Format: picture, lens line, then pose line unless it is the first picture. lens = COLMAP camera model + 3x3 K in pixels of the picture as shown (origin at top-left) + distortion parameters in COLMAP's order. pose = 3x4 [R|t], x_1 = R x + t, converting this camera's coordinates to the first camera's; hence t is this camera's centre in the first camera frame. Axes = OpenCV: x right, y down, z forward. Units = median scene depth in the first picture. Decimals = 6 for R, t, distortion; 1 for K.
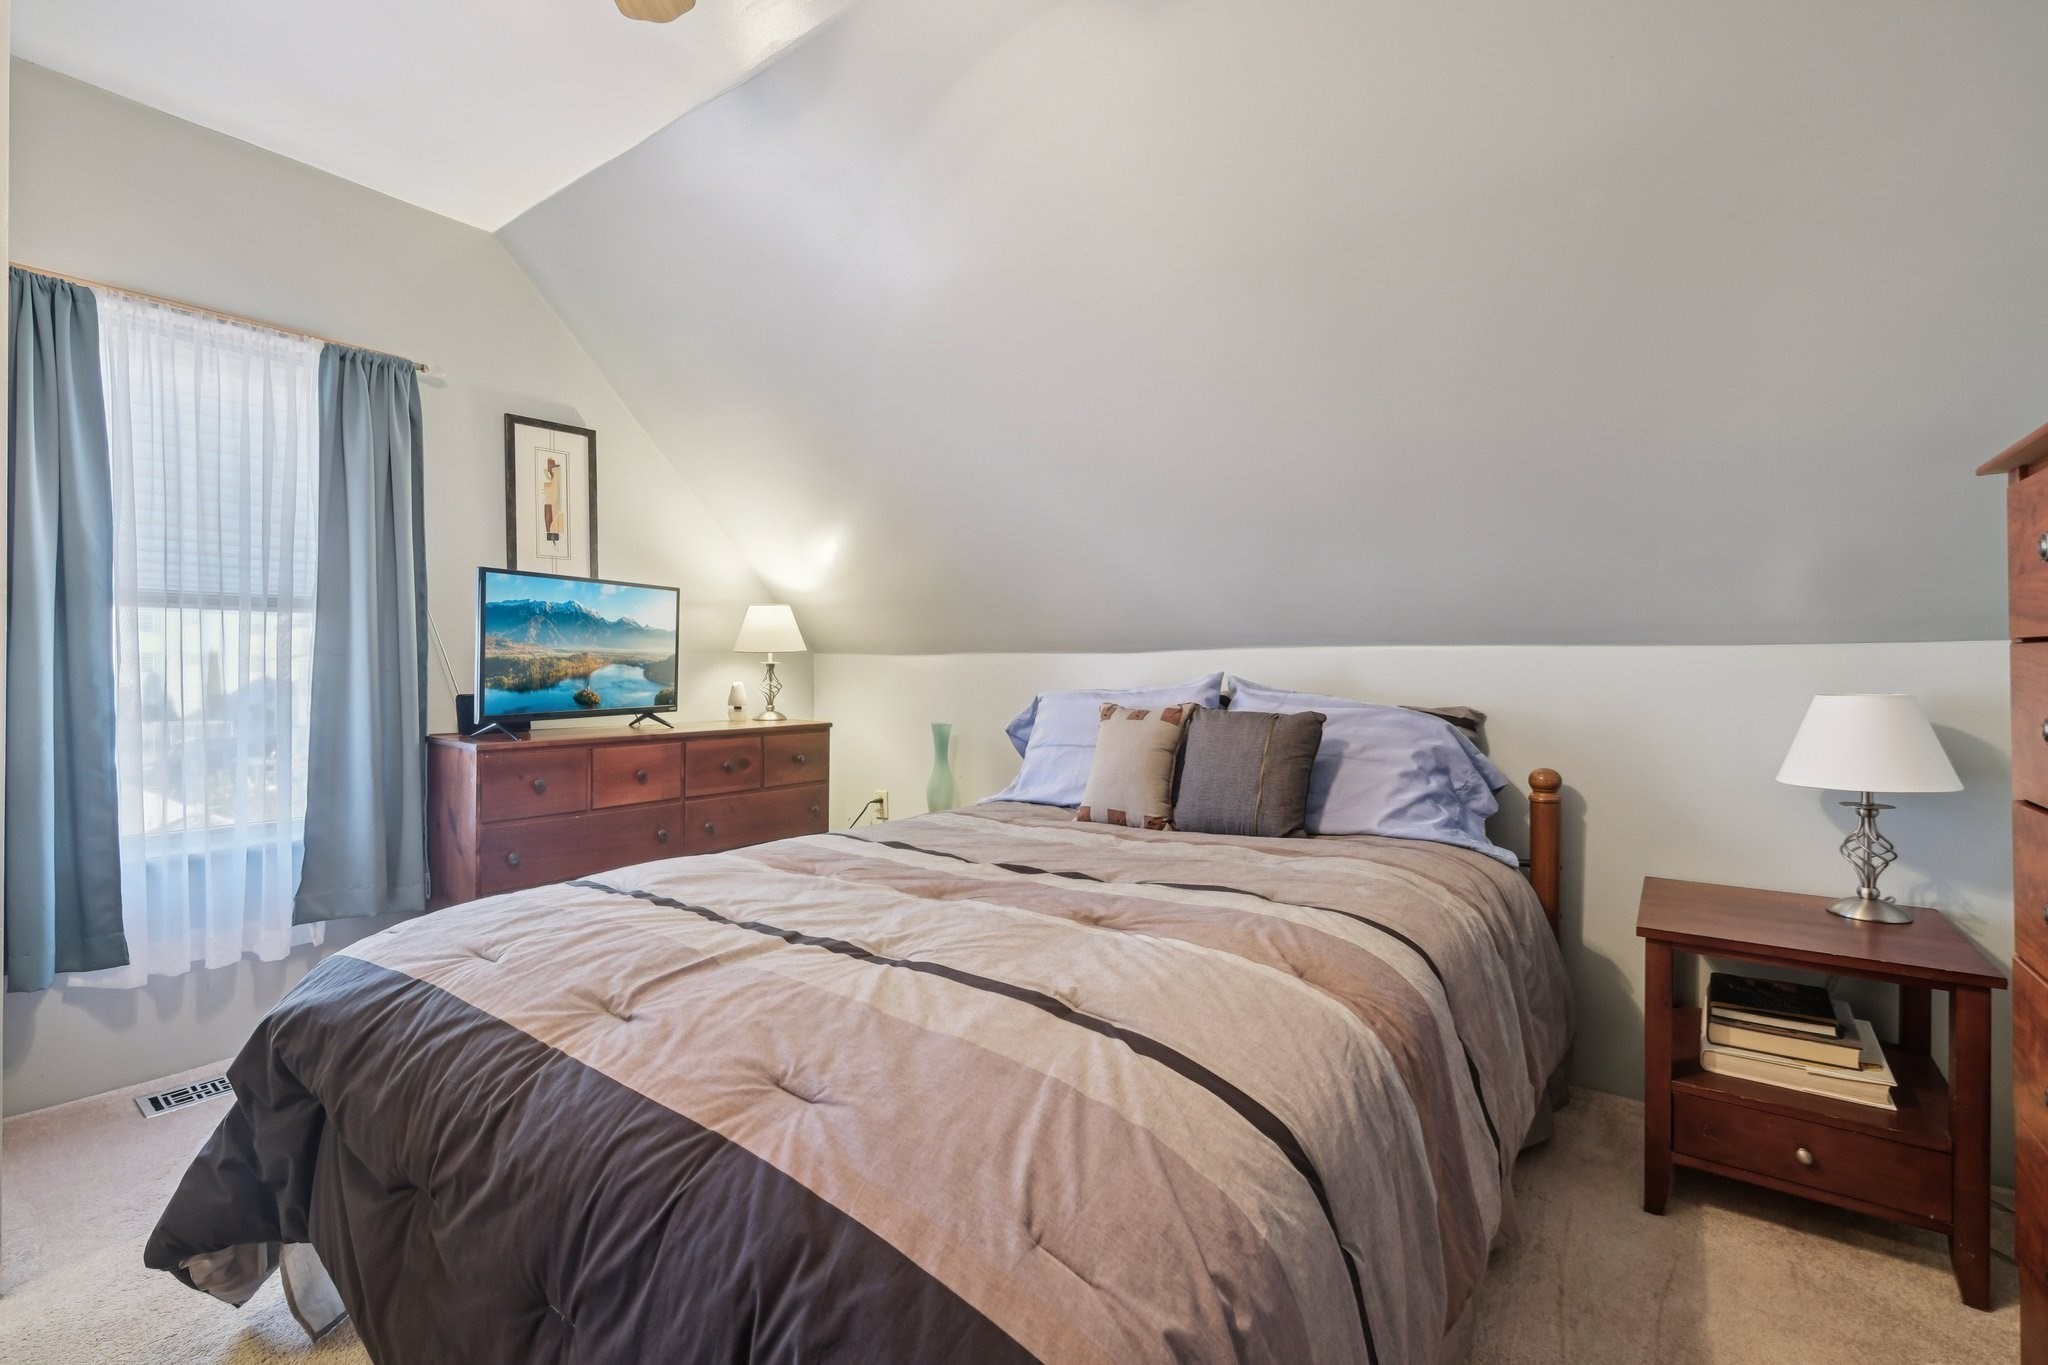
lens RADIAL K [[895.3, 0, 1038.8], [0, 895.3, 675.0], [0, 0, 1]] dist [-0.002726, 0.000269]
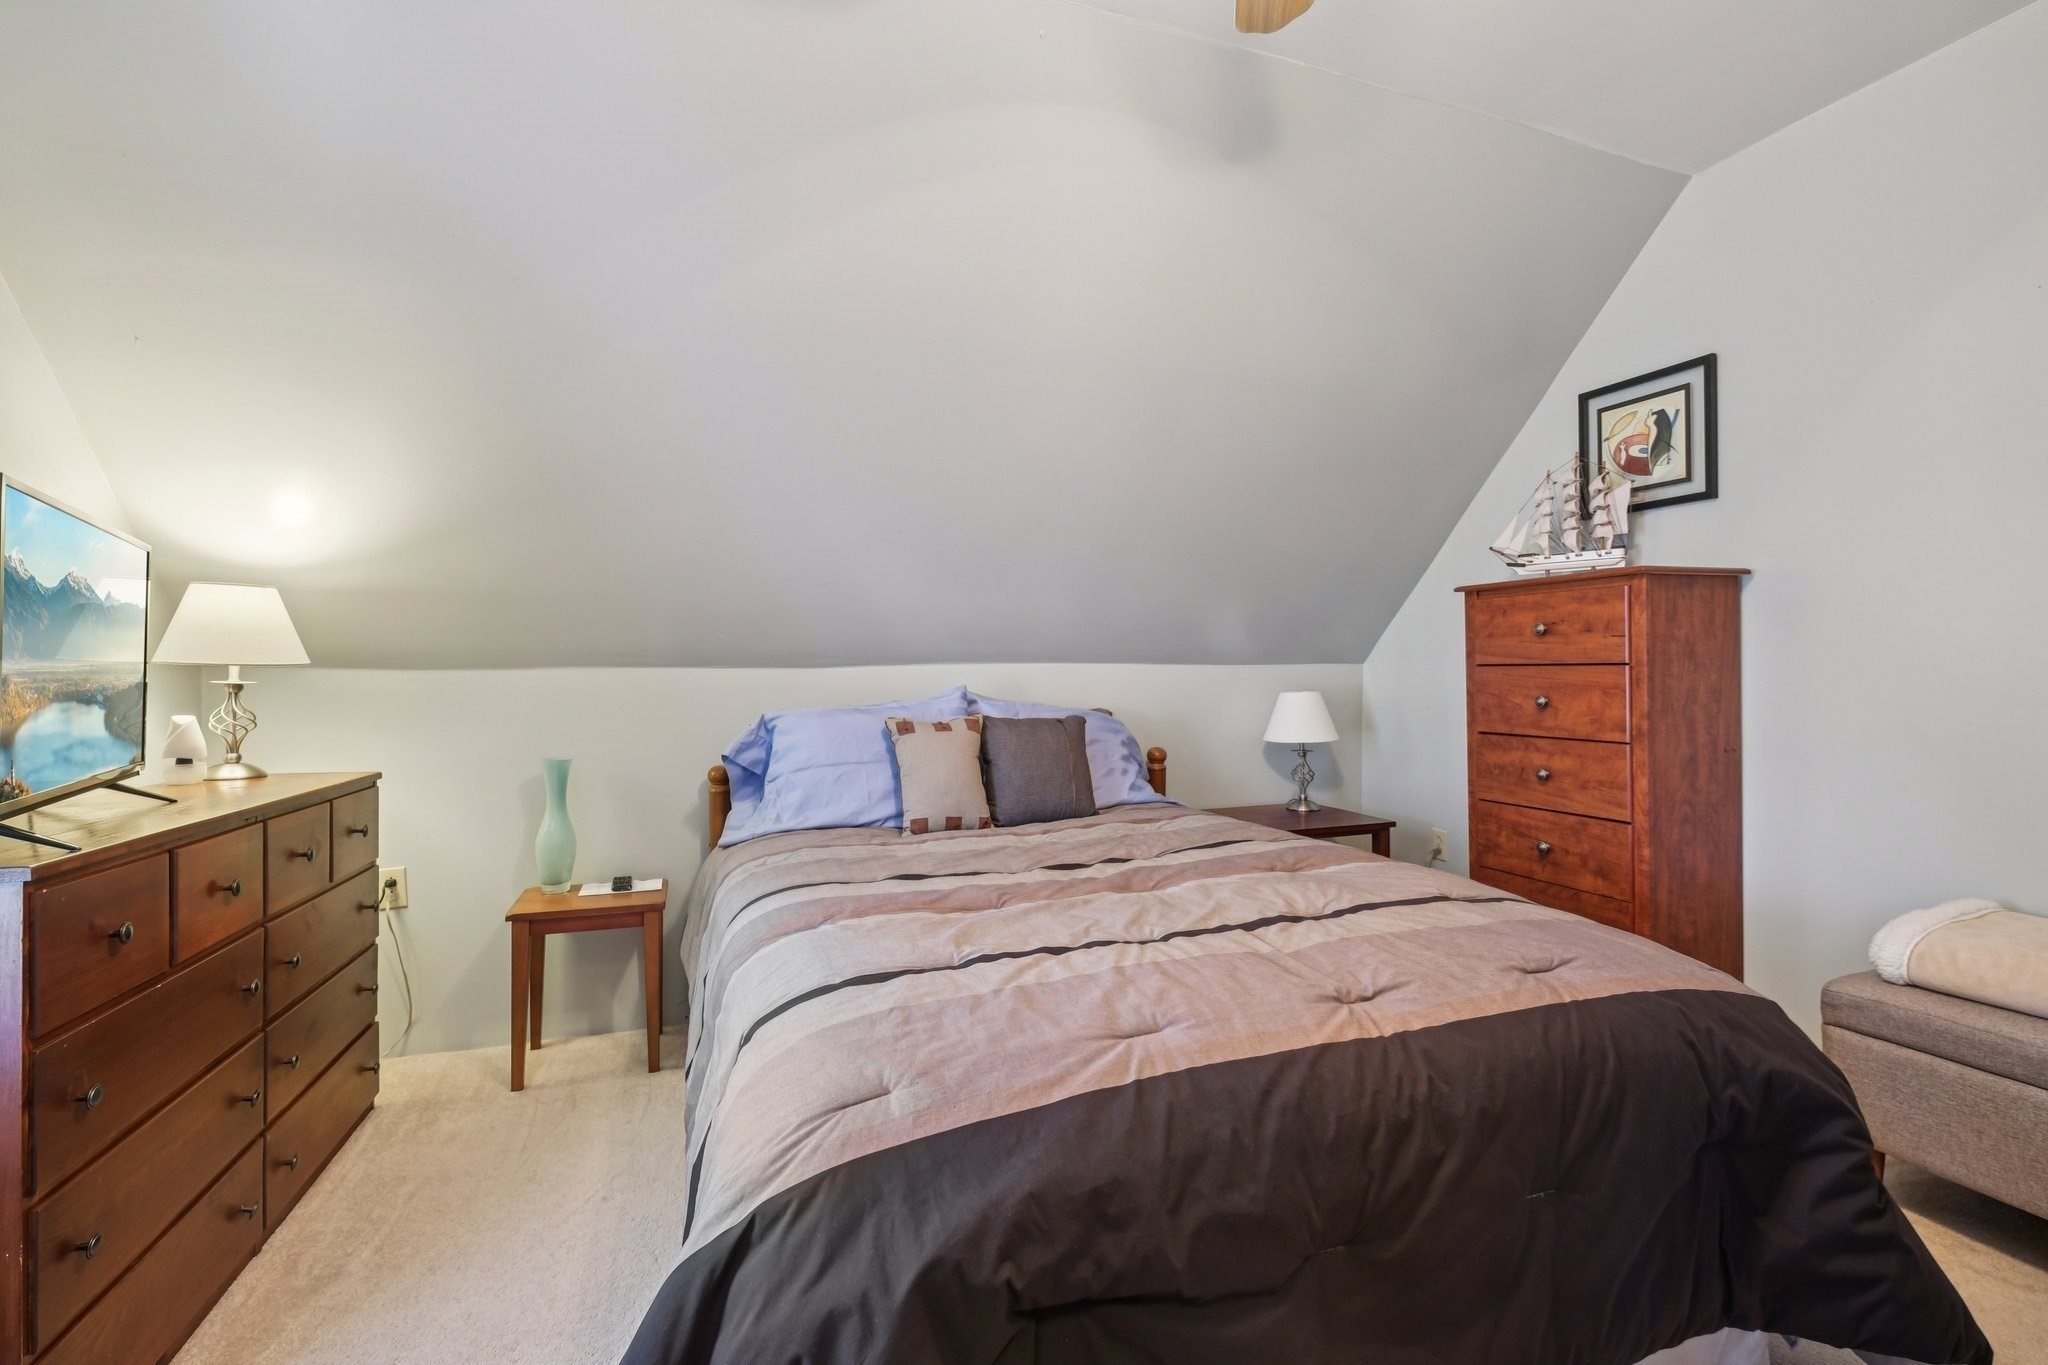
lens RADIAL K [[895.3, 0, 1039.2], [0, 895.3, 680.2], [0, 0, 1]] dist [-0.002726, 0.000269]
pose [[0.549763, -0.009105, 0.835271, -0.741836], [0.016856, 0.999858, -0.000195, -0.008282], [-0.835151, 0.014186, 0.549838, 0.333511]]
